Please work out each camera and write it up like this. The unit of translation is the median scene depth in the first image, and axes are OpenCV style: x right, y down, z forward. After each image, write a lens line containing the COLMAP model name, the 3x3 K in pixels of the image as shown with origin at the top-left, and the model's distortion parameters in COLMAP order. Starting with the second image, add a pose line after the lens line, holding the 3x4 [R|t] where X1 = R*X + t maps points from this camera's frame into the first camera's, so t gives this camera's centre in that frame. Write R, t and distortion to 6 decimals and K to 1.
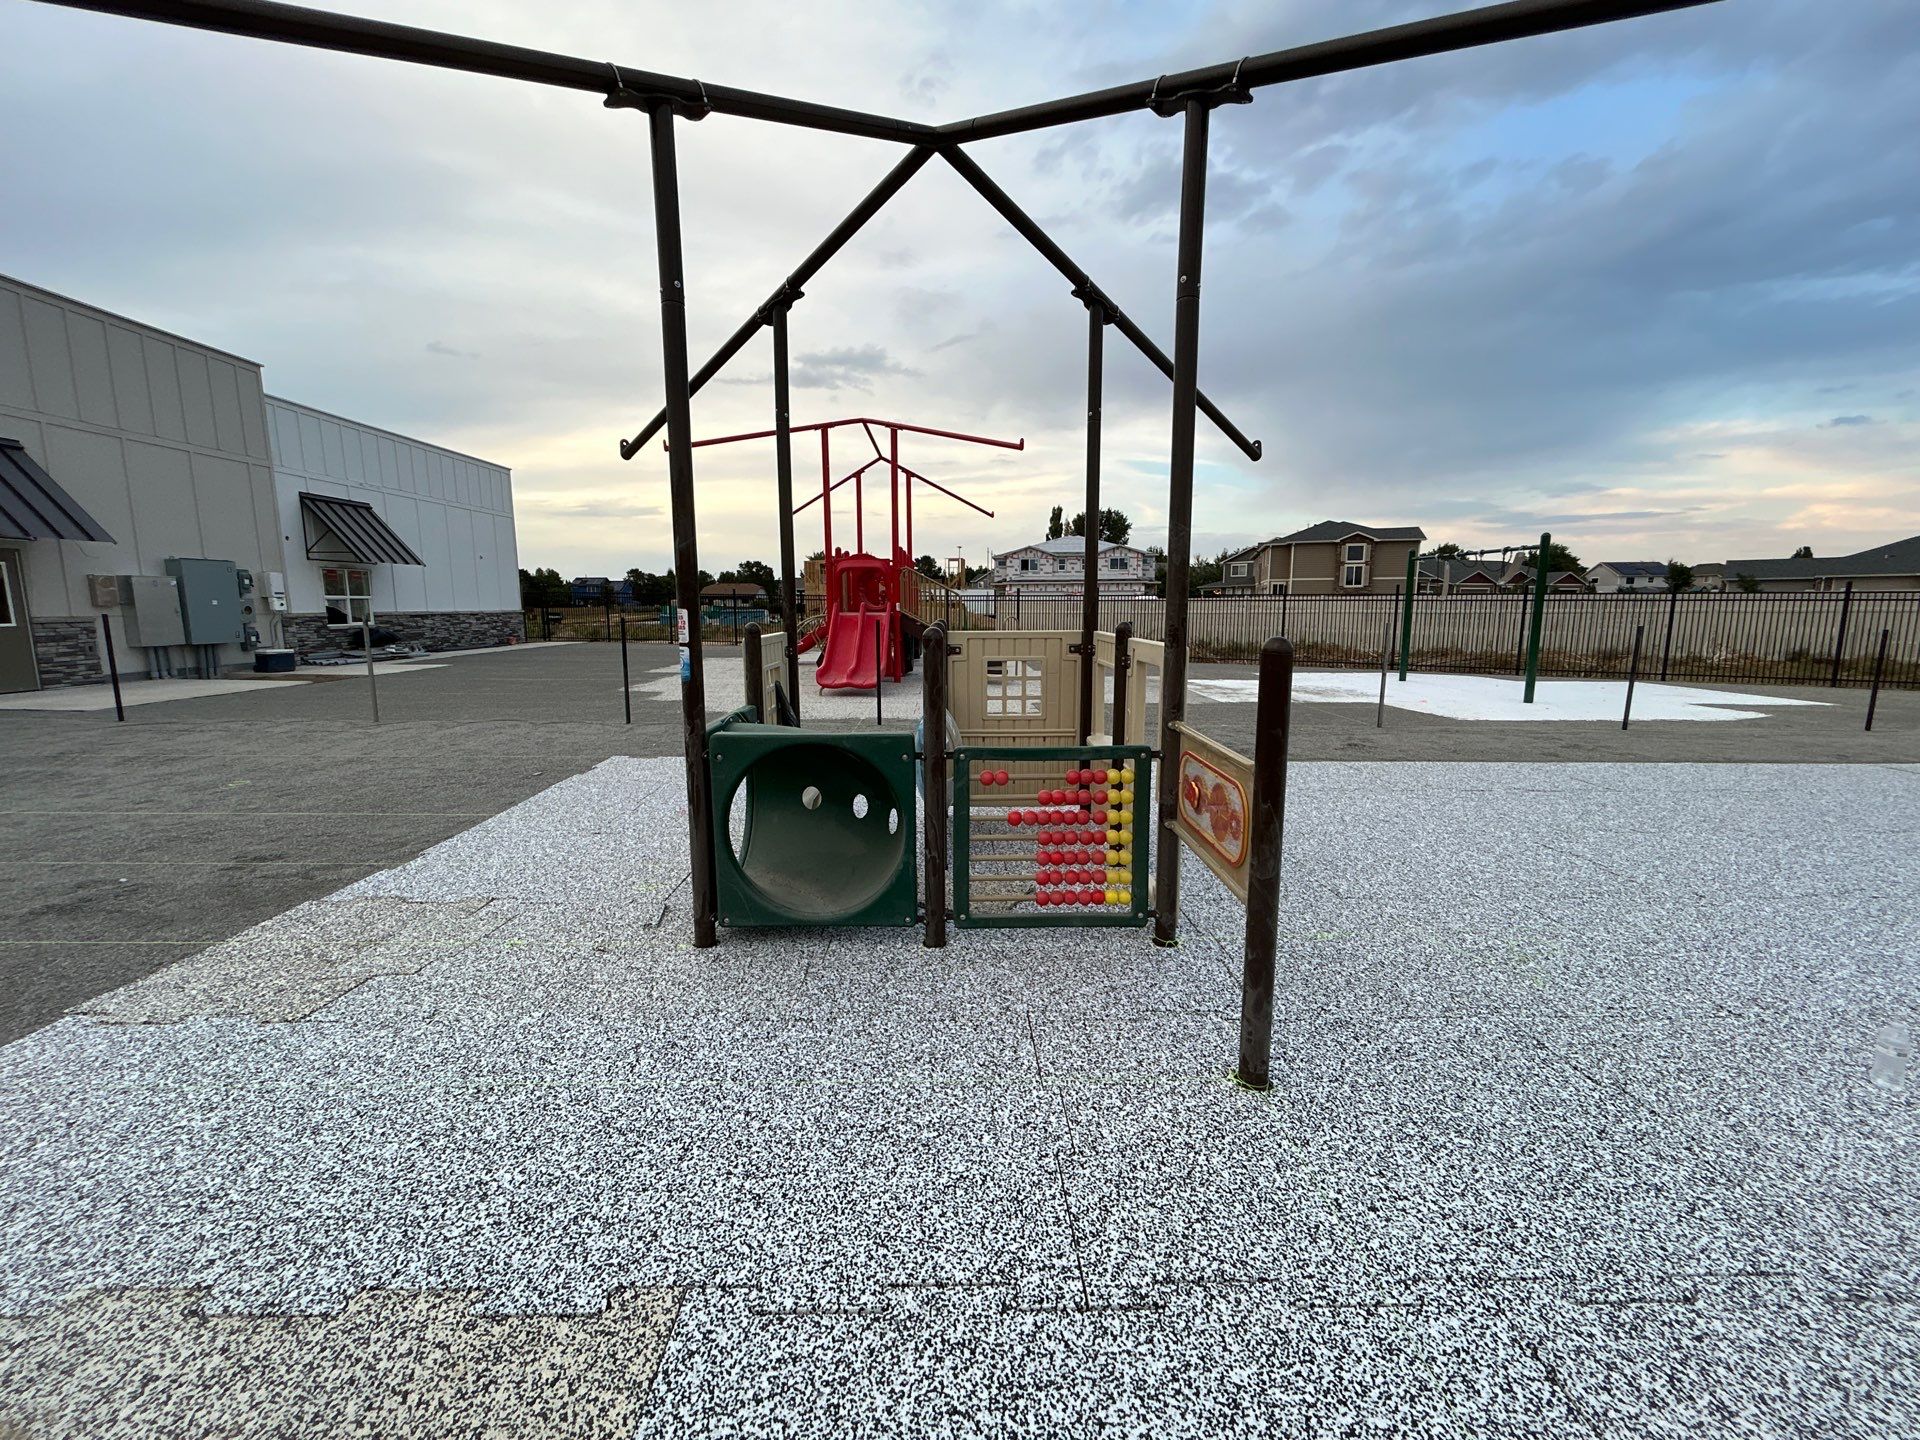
lens RADIAL K [[779.2, 0, 956.6], [0, 779.2, 718.3], [0, 0, 1]] dist [-0.003068, -0.000017]
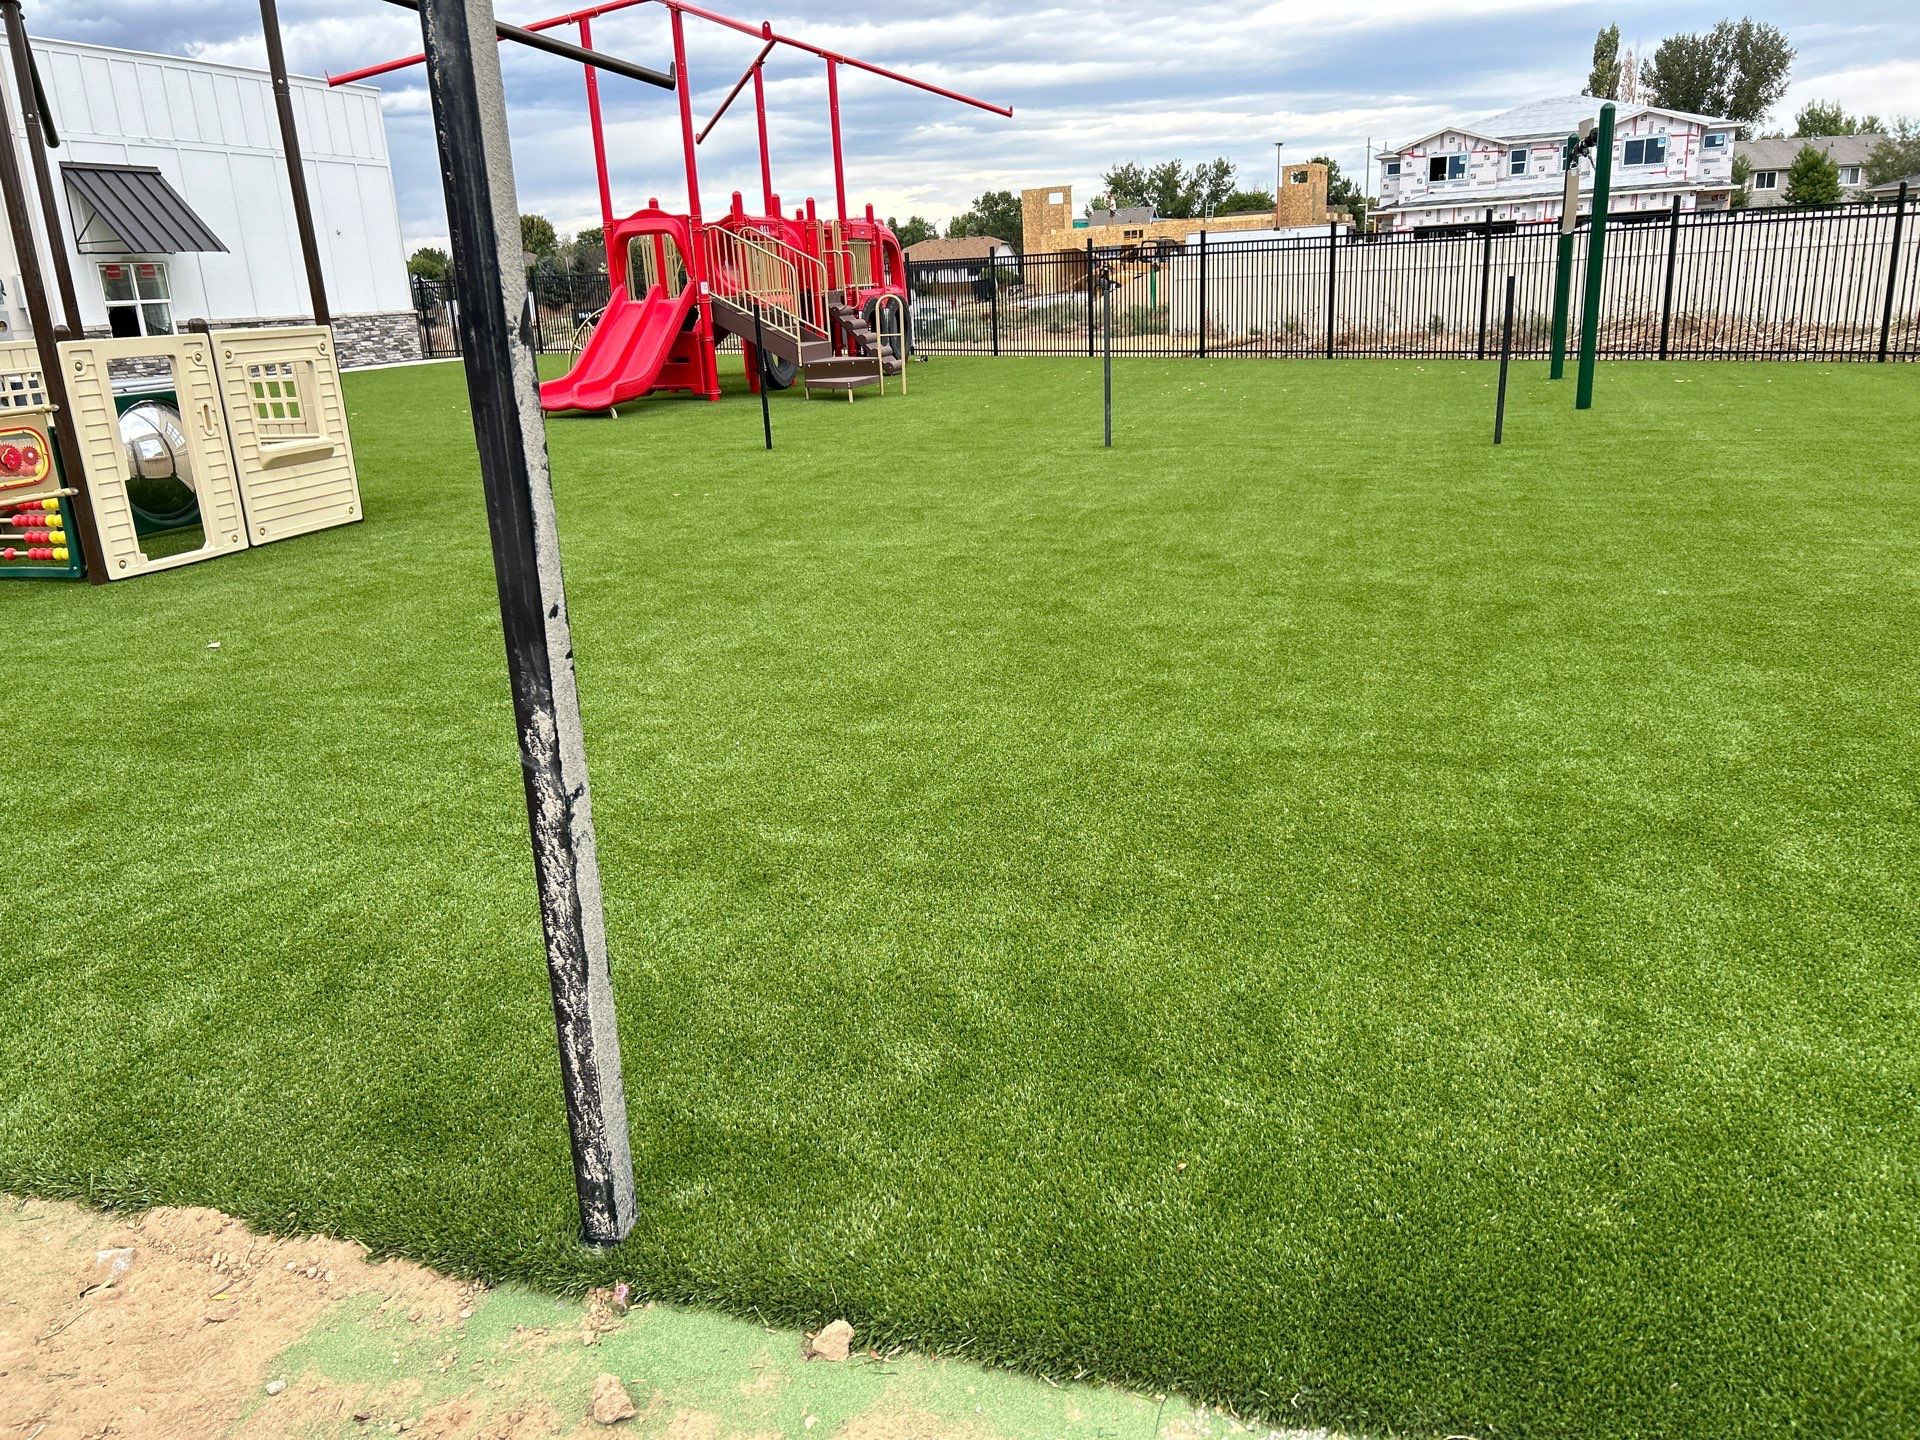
lens RADIAL K [[1456.6, 0, 948.2], [0, 1456.6, 727.0], [0, 0, 1]] dist [0.028740, -0.017901]
pose [[0.949246, 0.047727, -0.310894, 0.337789], [0.002462, 0.987263, 0.159078, 0.020191], [0.314526, -0.151770, 0.937037, -0.114468]]
